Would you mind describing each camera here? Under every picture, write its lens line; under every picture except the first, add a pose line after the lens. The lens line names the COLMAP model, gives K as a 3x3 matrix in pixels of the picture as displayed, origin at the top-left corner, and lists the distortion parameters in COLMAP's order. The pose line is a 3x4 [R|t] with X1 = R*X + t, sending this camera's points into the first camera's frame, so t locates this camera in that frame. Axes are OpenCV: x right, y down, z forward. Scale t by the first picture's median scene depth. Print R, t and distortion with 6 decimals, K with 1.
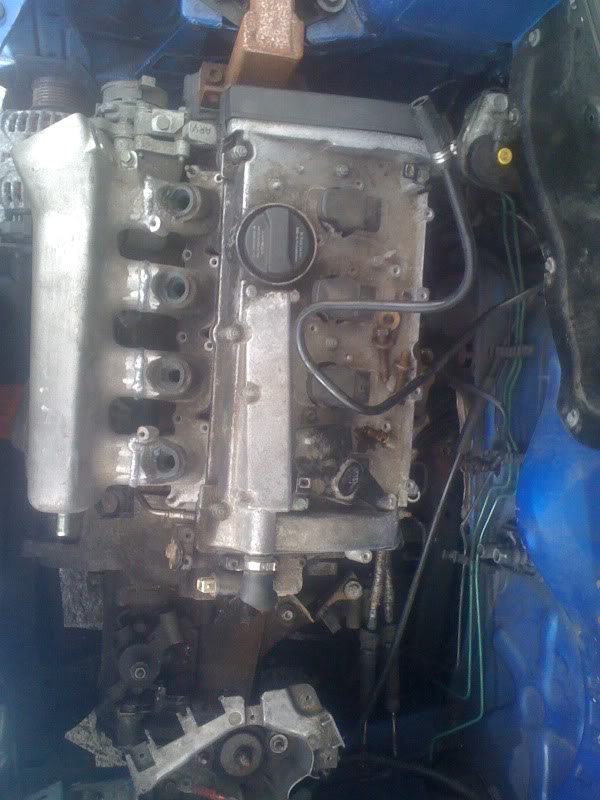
lens RADIAL K [[867.6, 0, 300.0], [0, 867.6, 400.0], [0, 0, 1]] dist [0.145225, -0.363062]
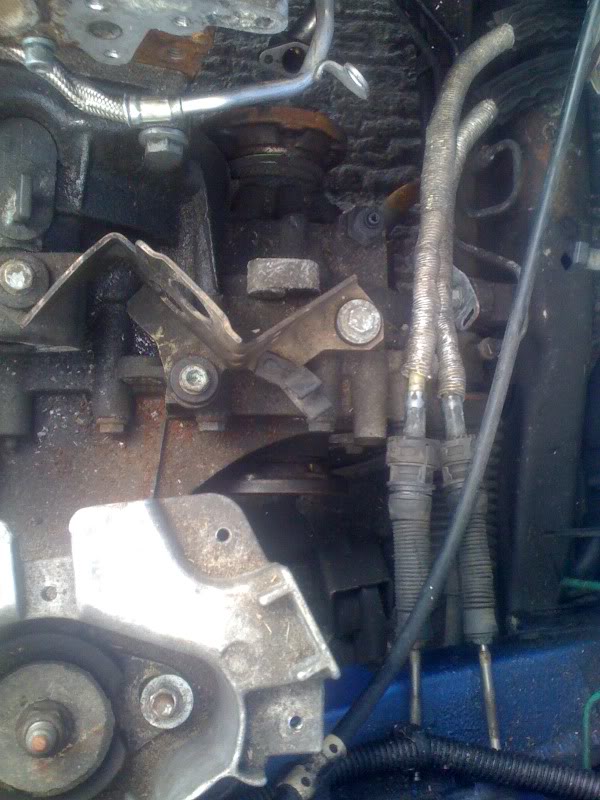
lens RADIAL K [[867.6, 0, 300.0], [0, 867.6, 400.0], [0, 0, 1]] dist [0.145225, -0.363062]
pose [[0.996539, -0.058501, -0.059059, 0.059452], [0.052522, 0.993784, -0.098154, 0.316268], [0.064434, 0.094713, 0.993417, 0.656385]]
